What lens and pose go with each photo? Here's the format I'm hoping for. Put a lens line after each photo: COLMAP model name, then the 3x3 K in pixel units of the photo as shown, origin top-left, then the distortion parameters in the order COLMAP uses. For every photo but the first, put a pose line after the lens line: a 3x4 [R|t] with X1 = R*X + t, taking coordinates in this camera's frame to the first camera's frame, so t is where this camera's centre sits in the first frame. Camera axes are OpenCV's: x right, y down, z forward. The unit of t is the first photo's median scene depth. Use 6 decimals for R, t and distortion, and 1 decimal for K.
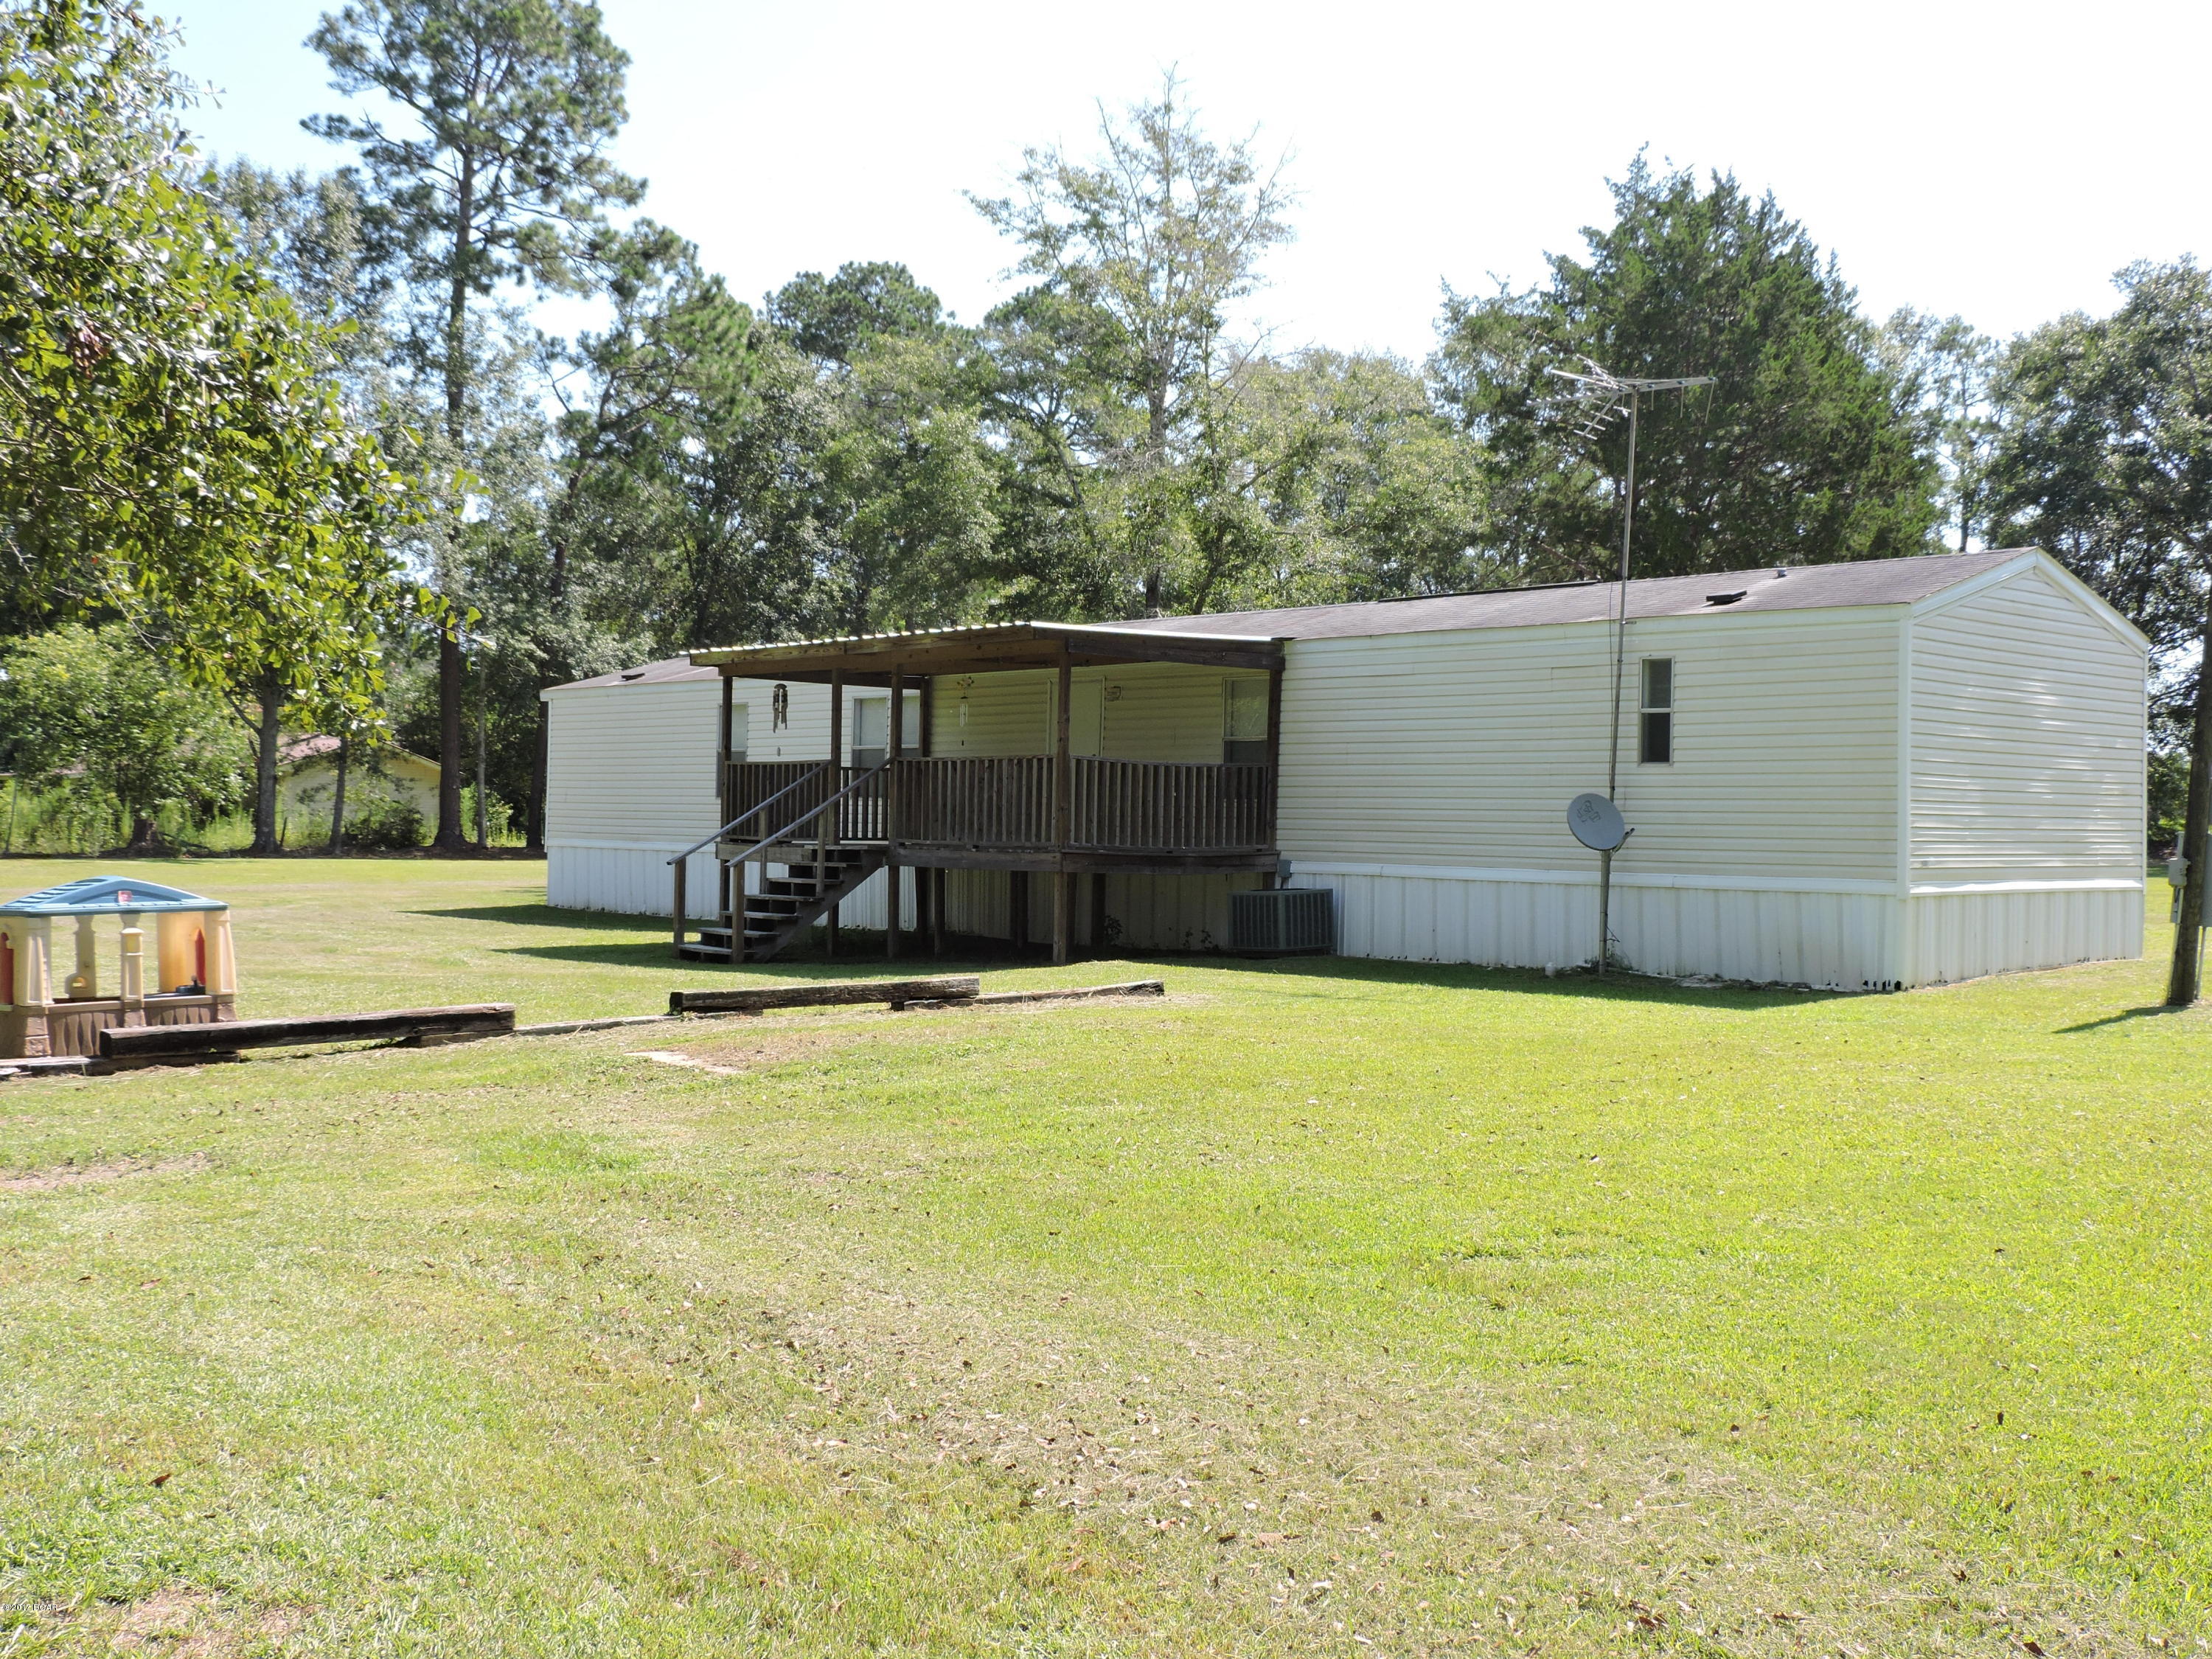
lens RADIAL K [[2288.9, 0, 1100.7], [0, 2288.9, 820.7], [0, 0, 1]] dist [-0.030306, 0.000000]
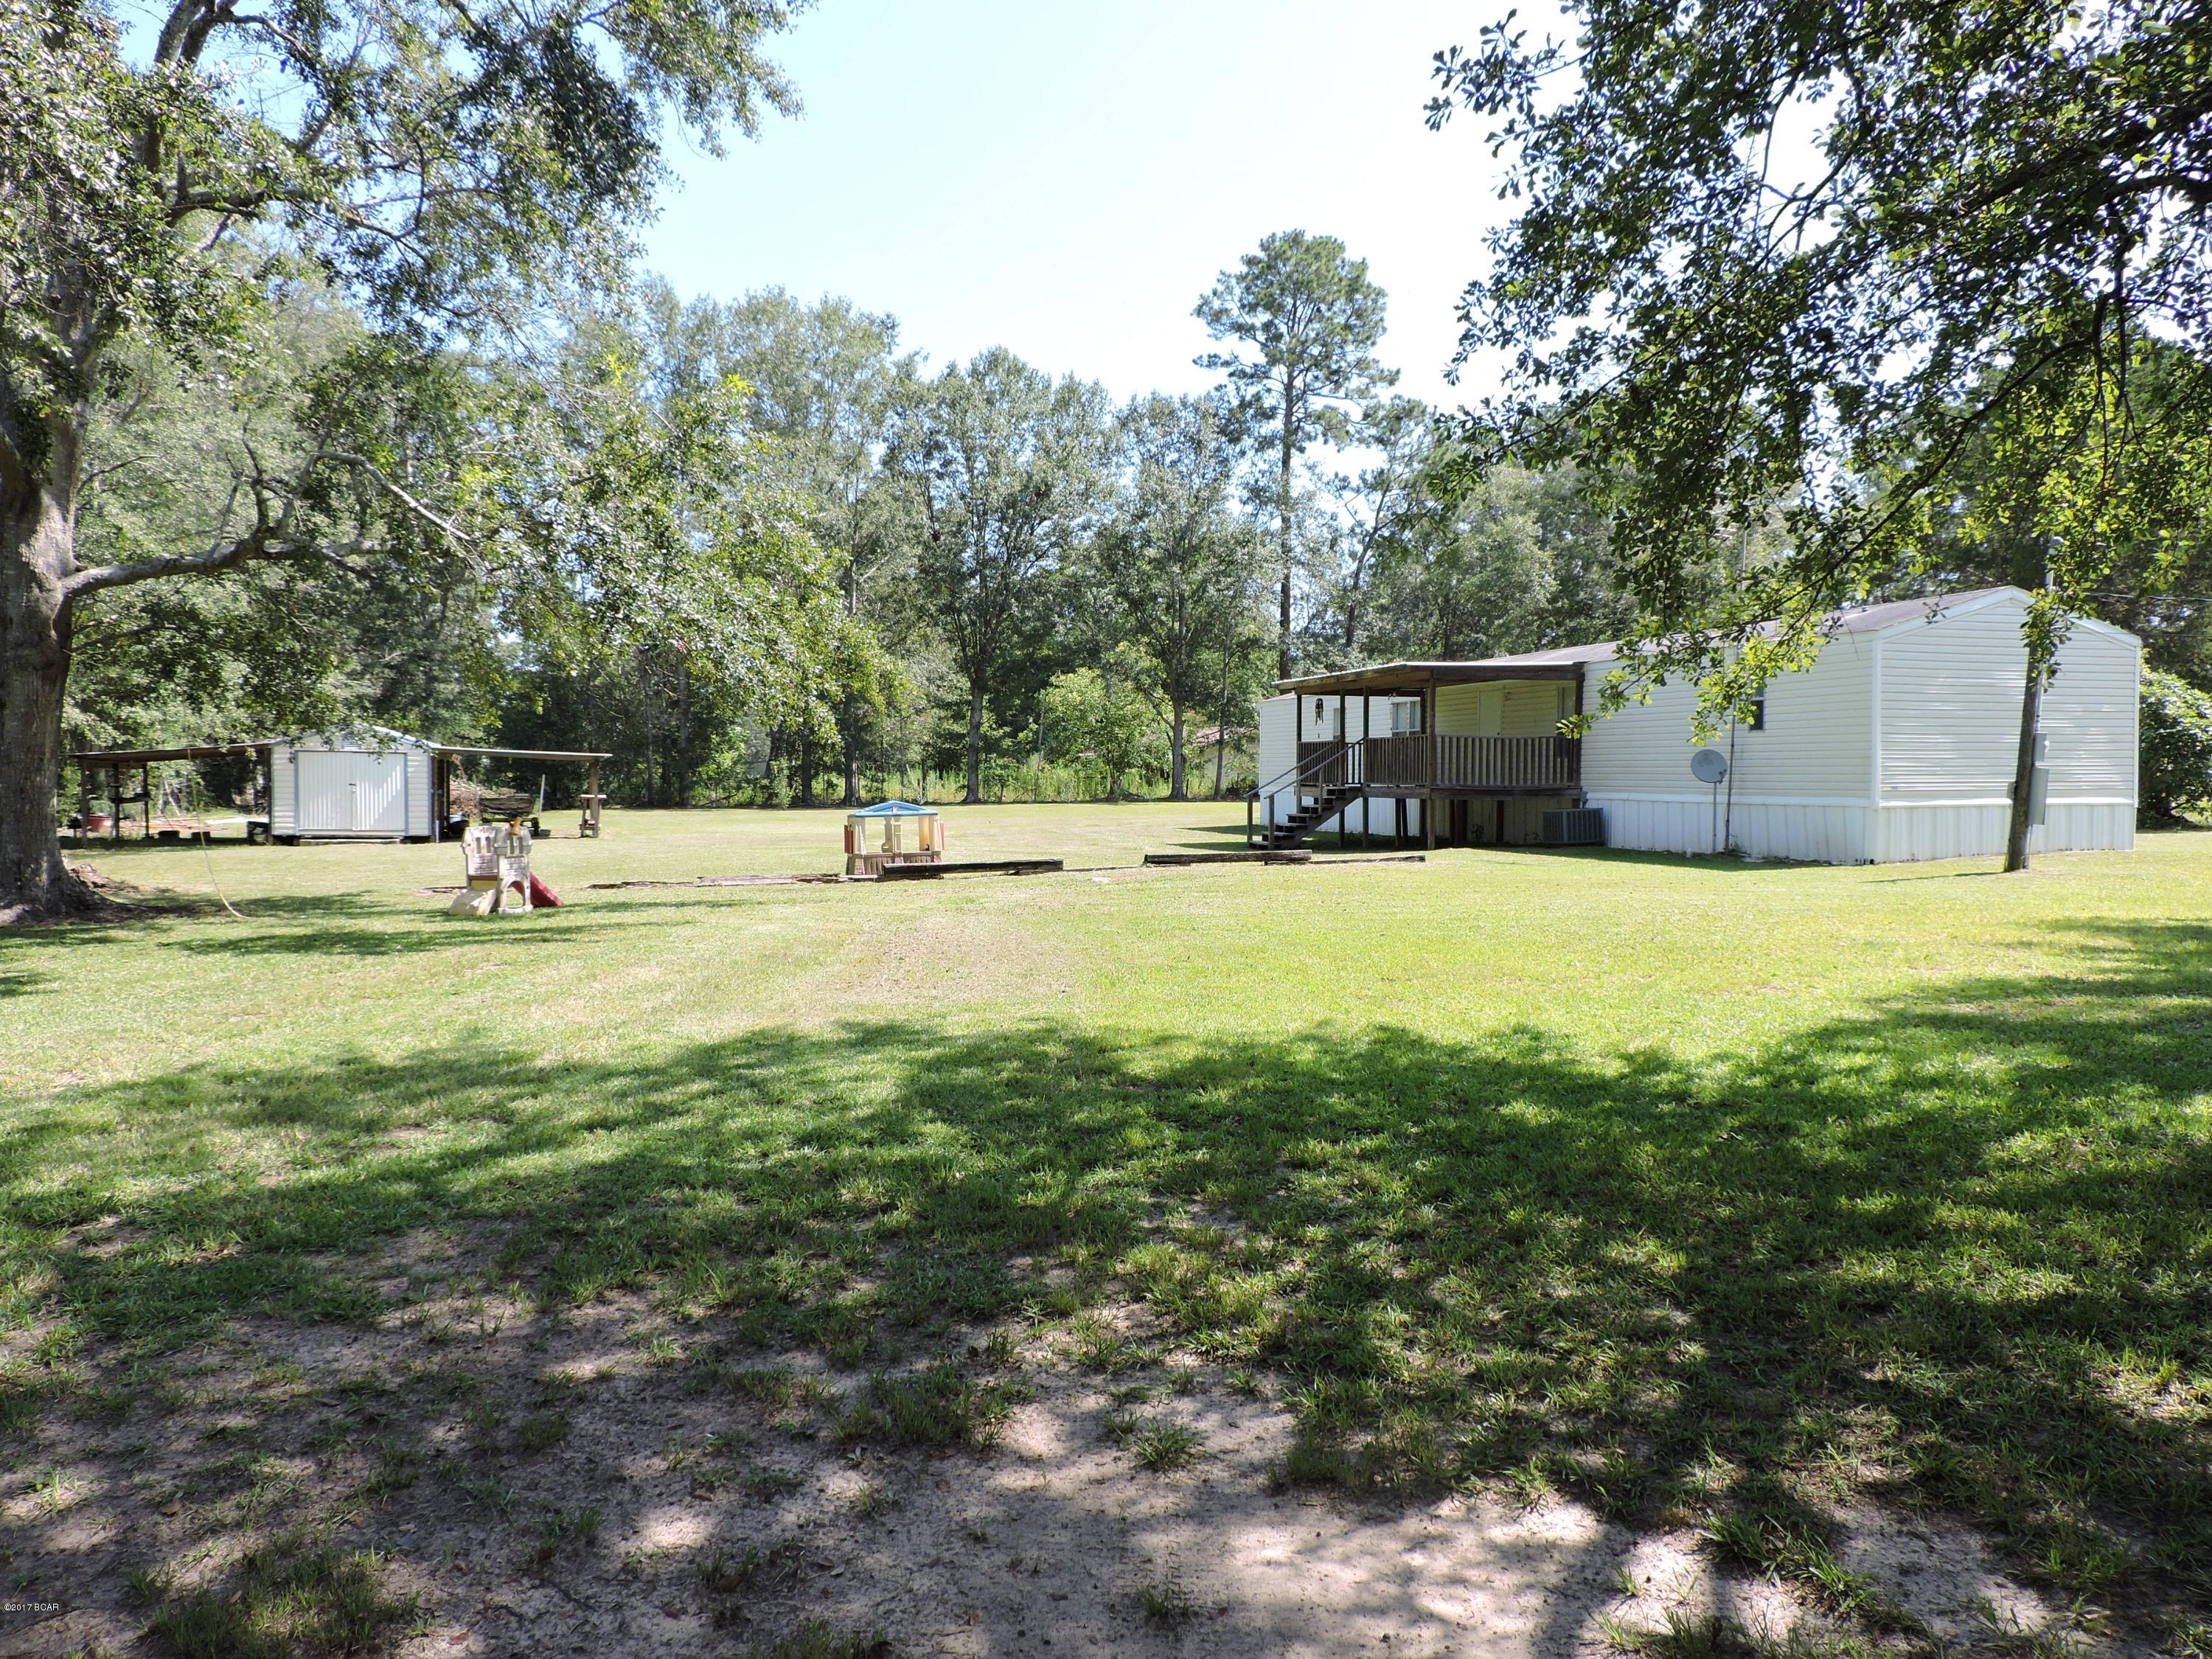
lens RADIAL K [[1598.6, 0, 1107.0], [0, 1598.6, 837.1], [0, 0, 1]] dist [-0.021464, 0.001669]
pose [[0.896483, 0.000599, -0.443077, 0.112246], [0.015090, 0.999378, 0.031882, 0.002943], [0.442820, -0.035268, 0.895917, -0.087726]]
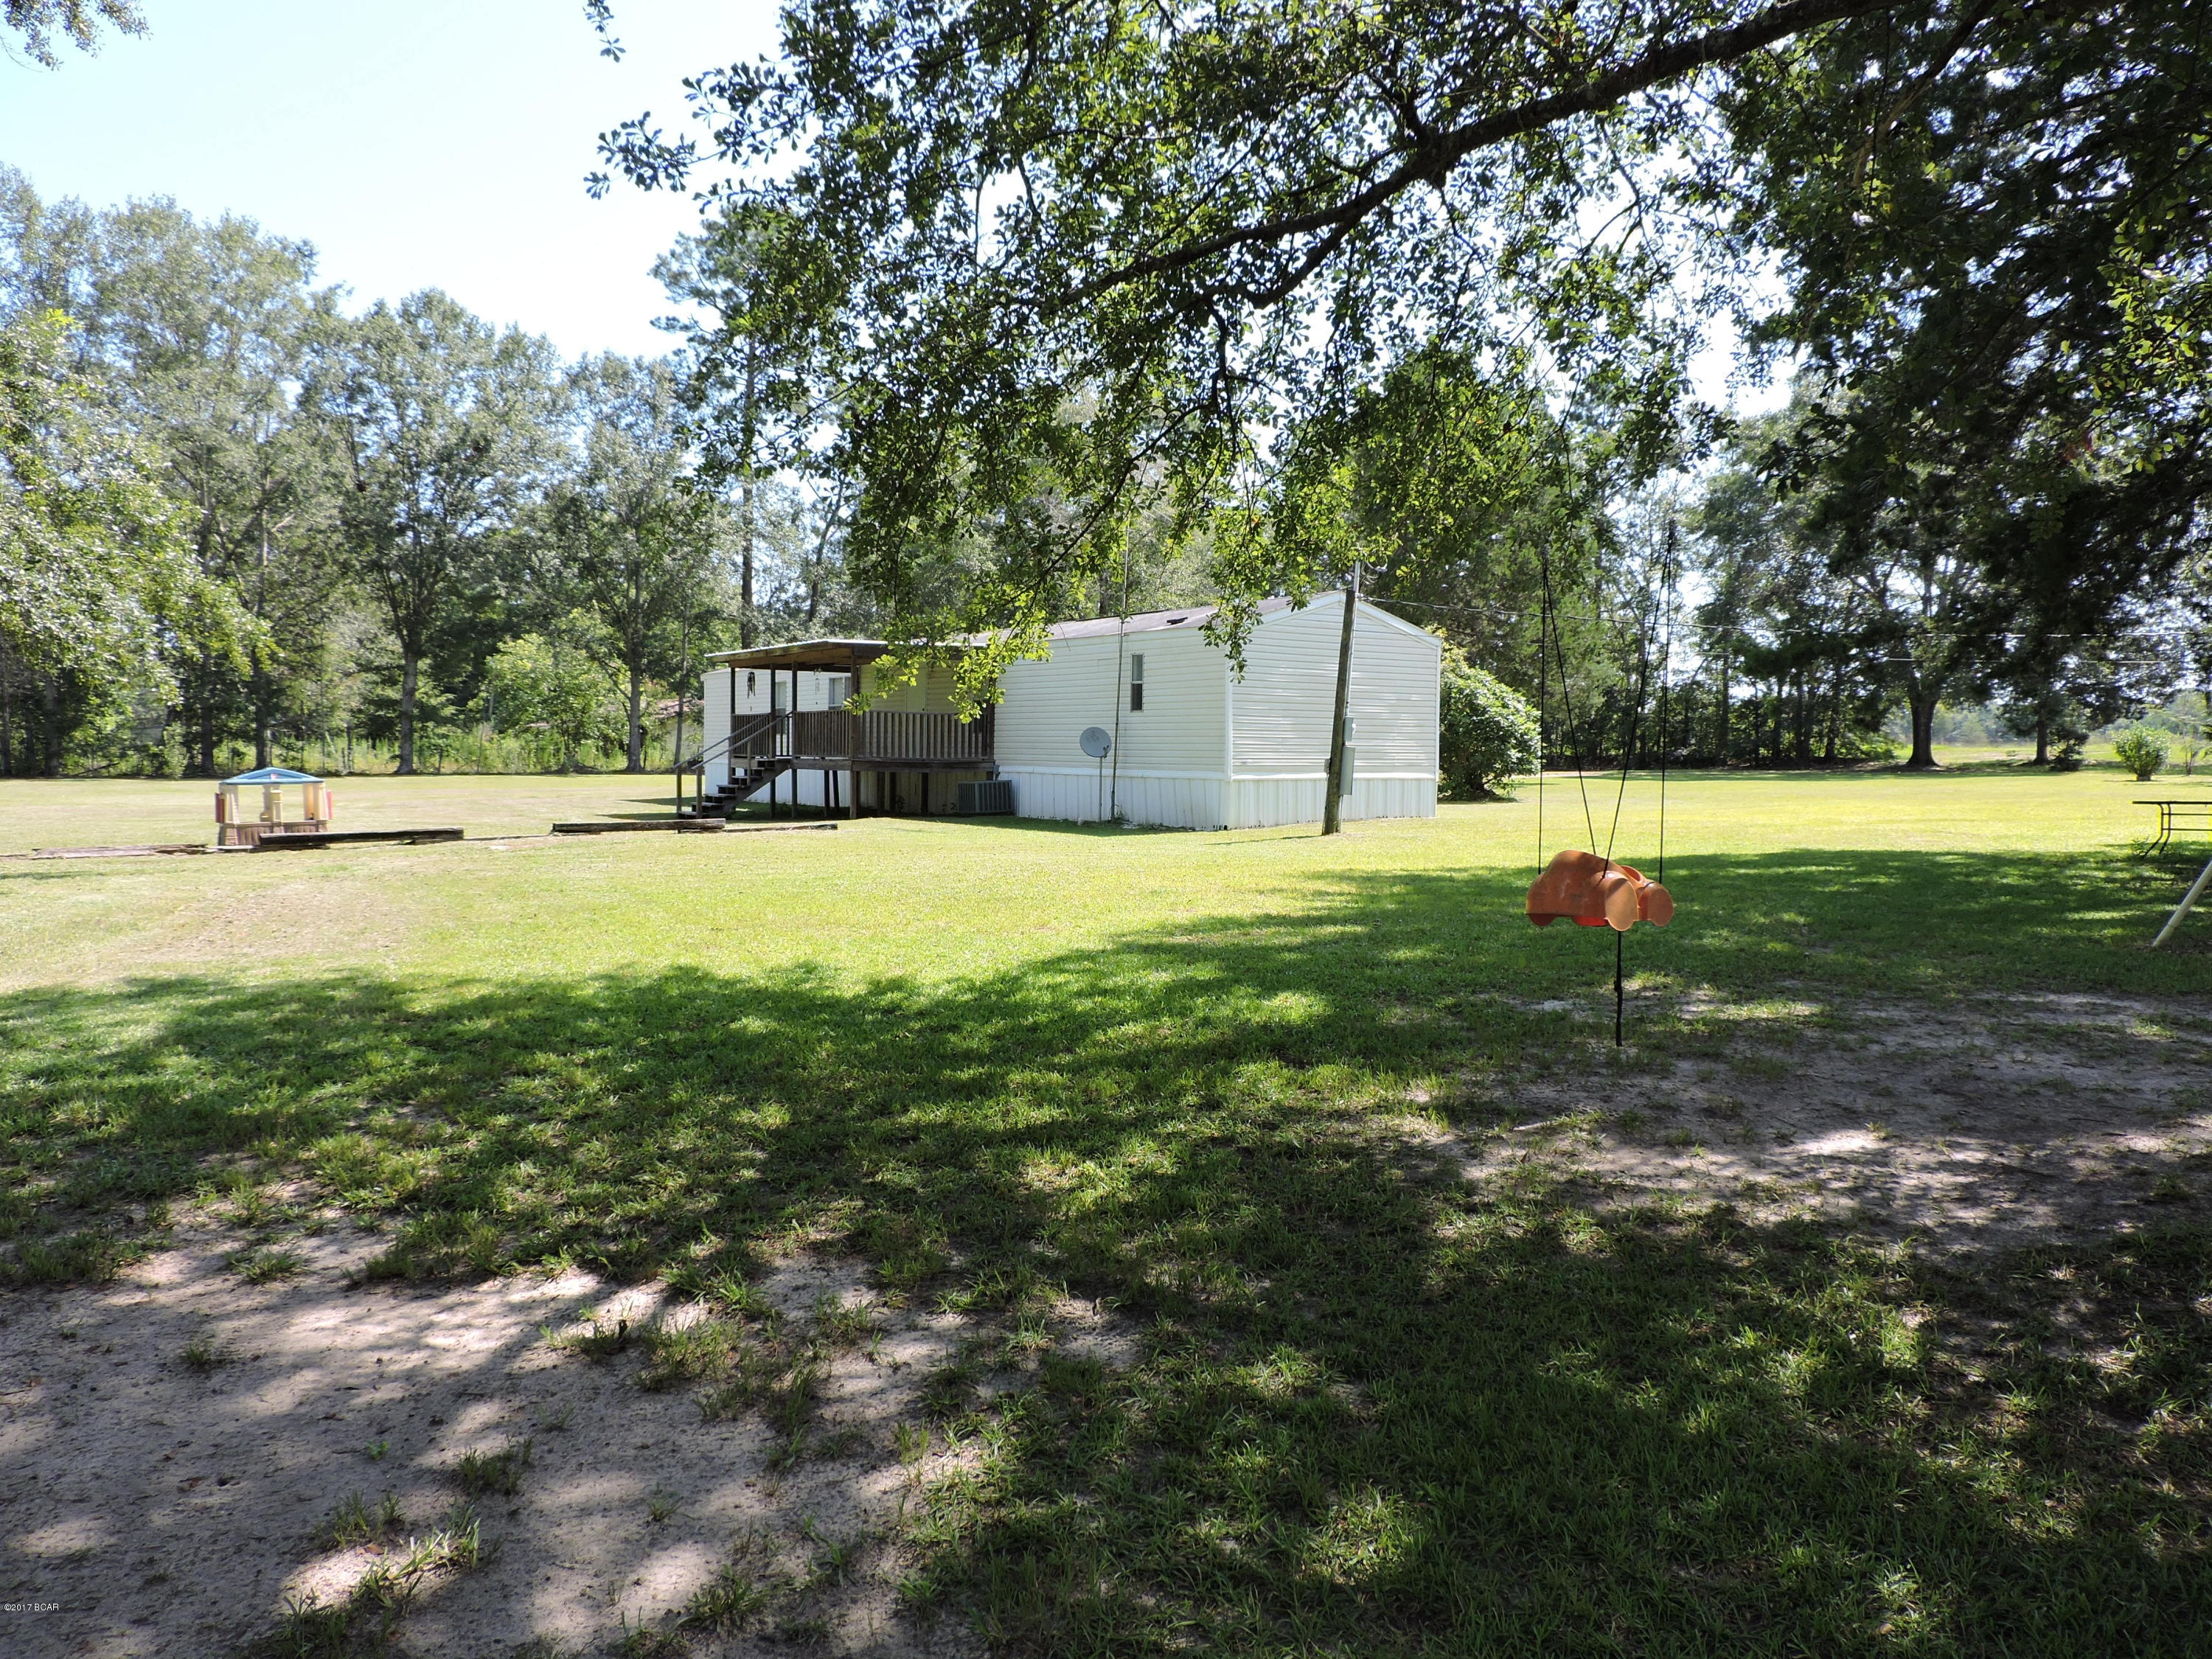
lens RADIAL K [[1598.6, 0, 1121.4], [0, 1598.6, 835.8], [0, 0, 1]] dist [-0.021464, 0.001669]
pose [[0.991240, 0.002100, -0.132059, 0.135712], [0.004499, 0.998756, 0.049653, 0.004088], [0.131999, -0.049812, 0.989997, -0.100420]]
